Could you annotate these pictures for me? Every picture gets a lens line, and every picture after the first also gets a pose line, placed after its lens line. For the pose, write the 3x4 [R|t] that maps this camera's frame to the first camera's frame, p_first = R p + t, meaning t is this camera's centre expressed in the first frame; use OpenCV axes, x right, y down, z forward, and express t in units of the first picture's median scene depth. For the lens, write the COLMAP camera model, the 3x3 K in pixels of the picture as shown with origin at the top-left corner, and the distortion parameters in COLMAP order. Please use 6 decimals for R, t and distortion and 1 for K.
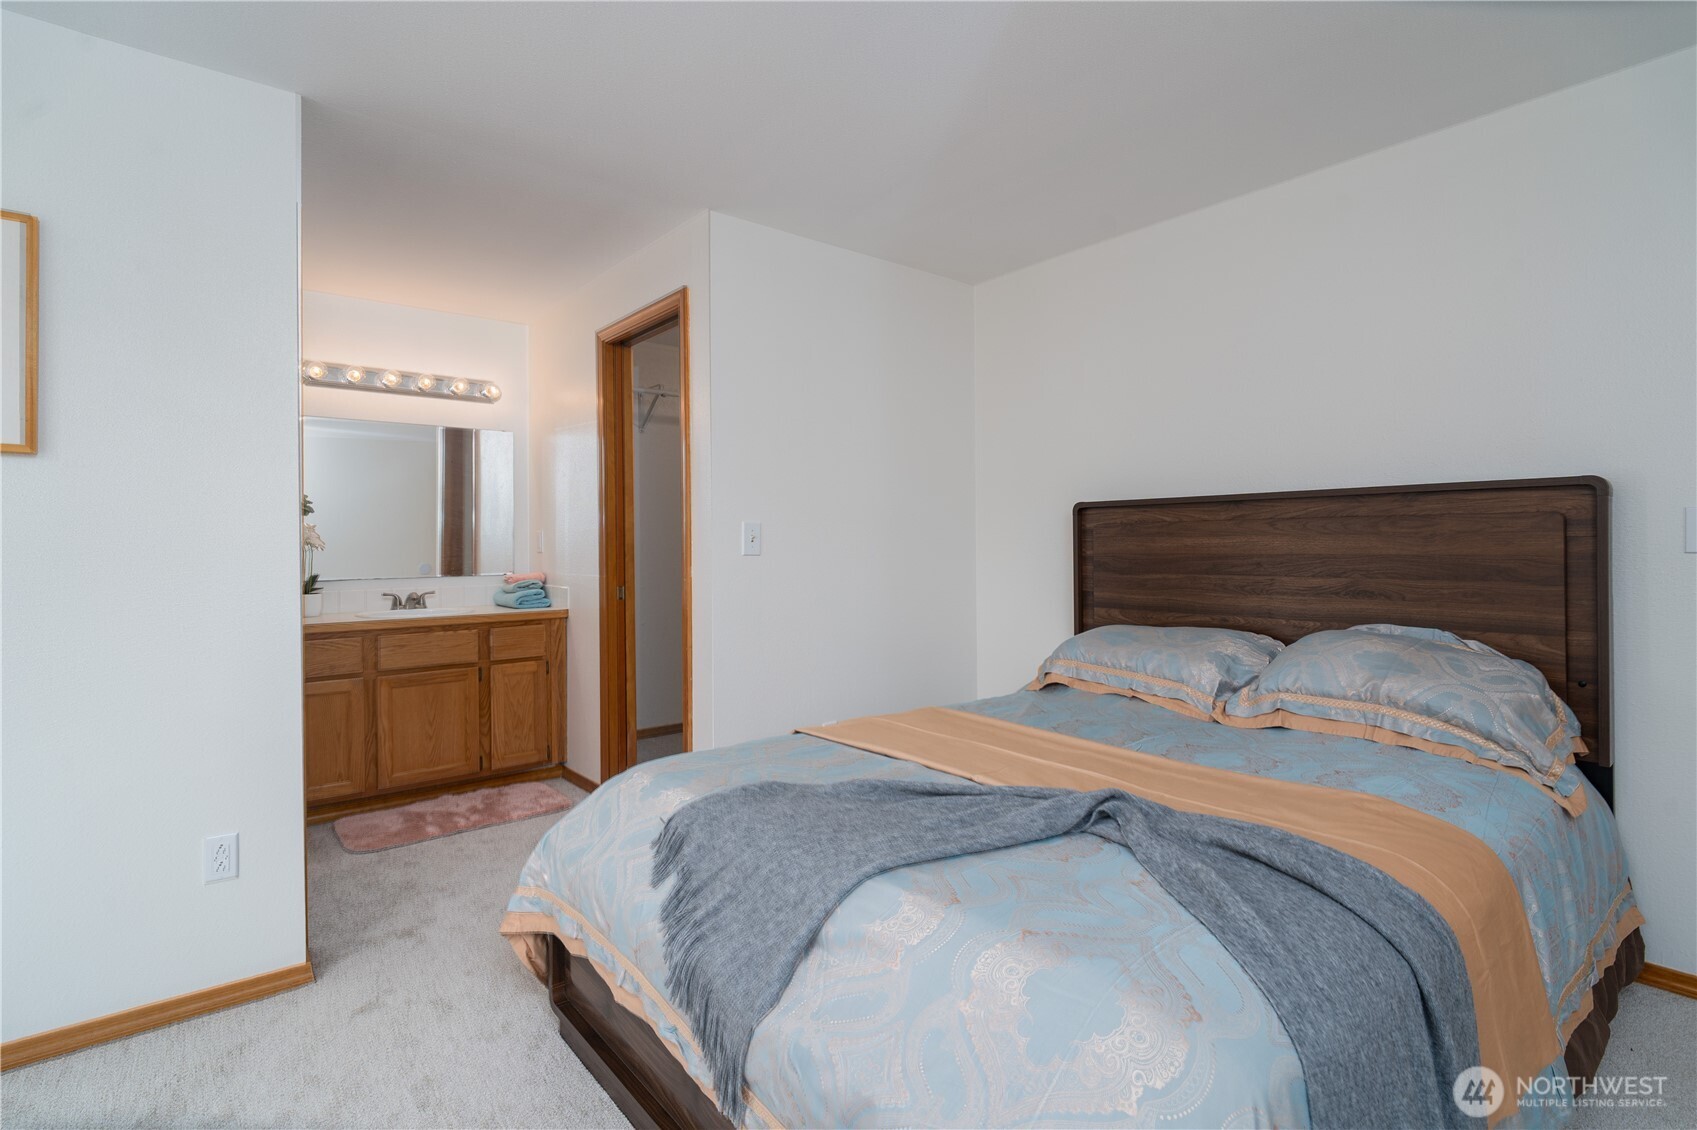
lens RADIAL K [[792.4, 0, 847.2], [0, 792.4, 563.7], [0, 0, 1]] dist [0.009657, -0.013695]
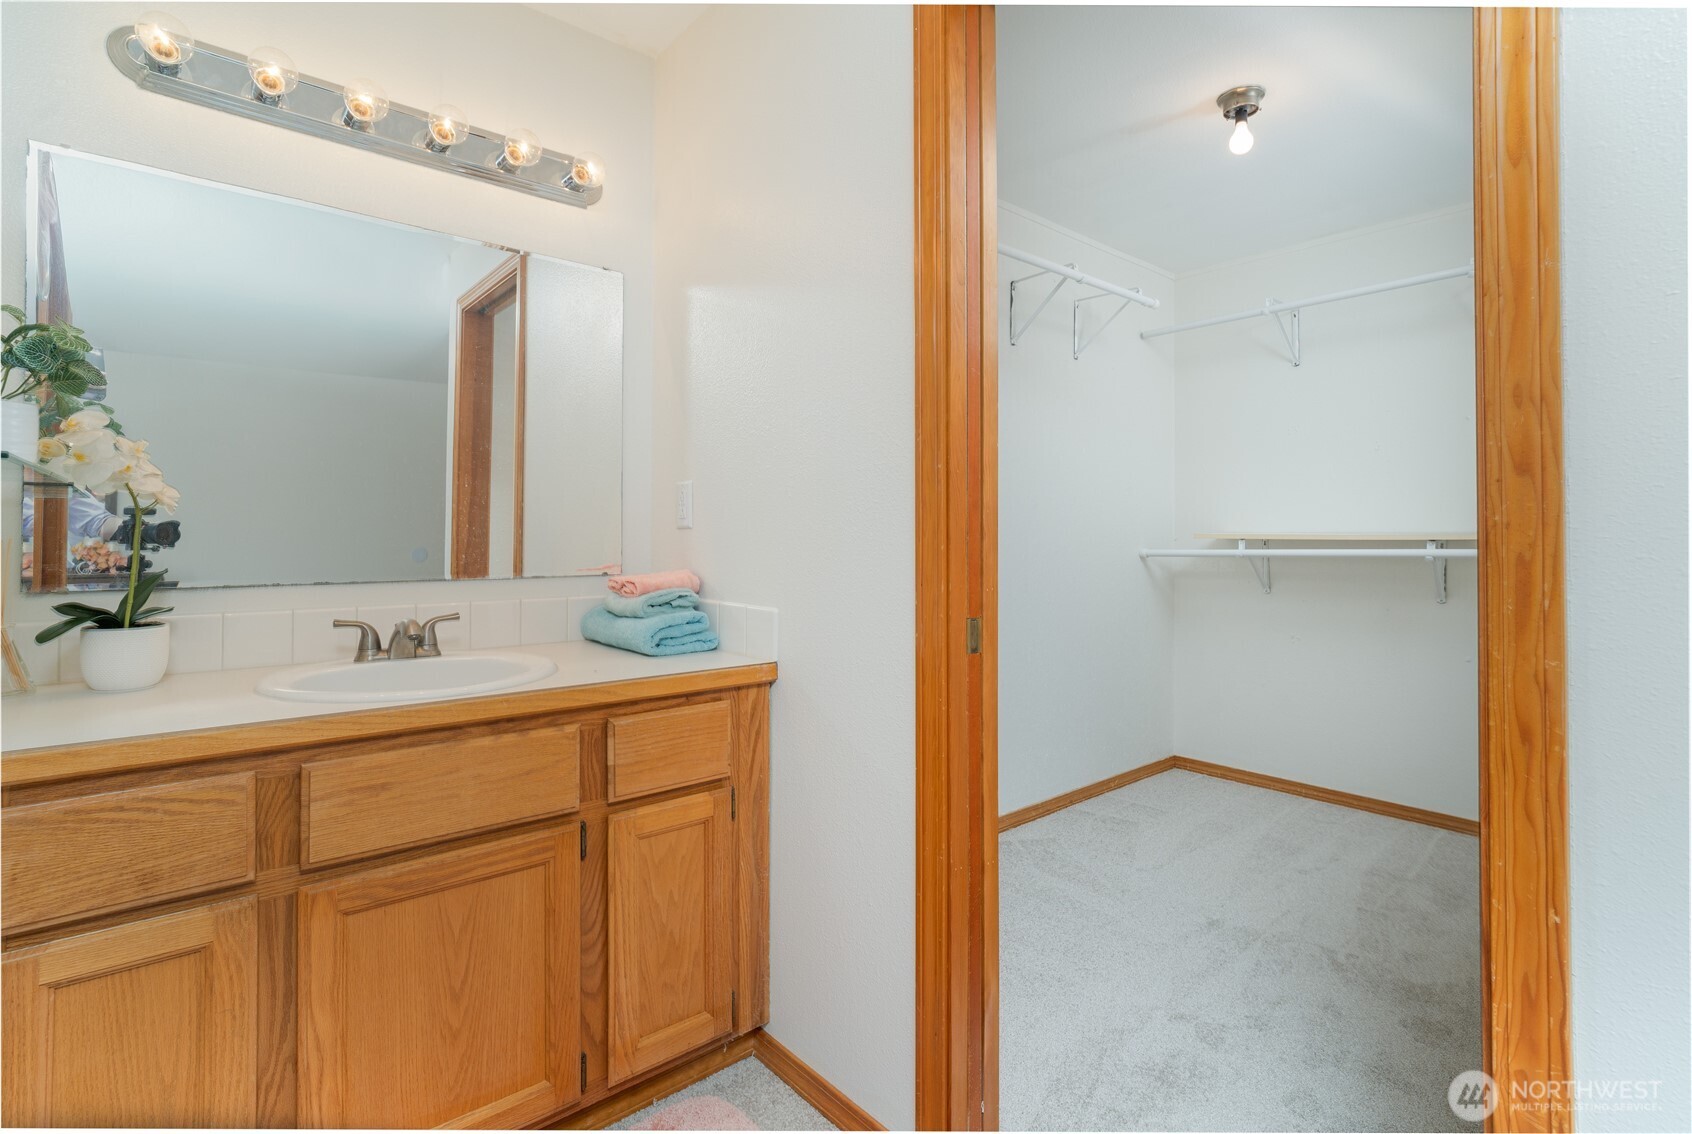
lens RADIAL K [[789.9, 0, 847.8], [0, 789.9, 555.5], [0, 0, 1]] dist [-0.003379, -0.014601]
pose [[0.999816, 0.014359, 0.012752, -0.335532], [-0.014299, 0.999886, -0.004781, 0.002995], [-0.012819, 0.004598, 0.999907, 0.607262]]
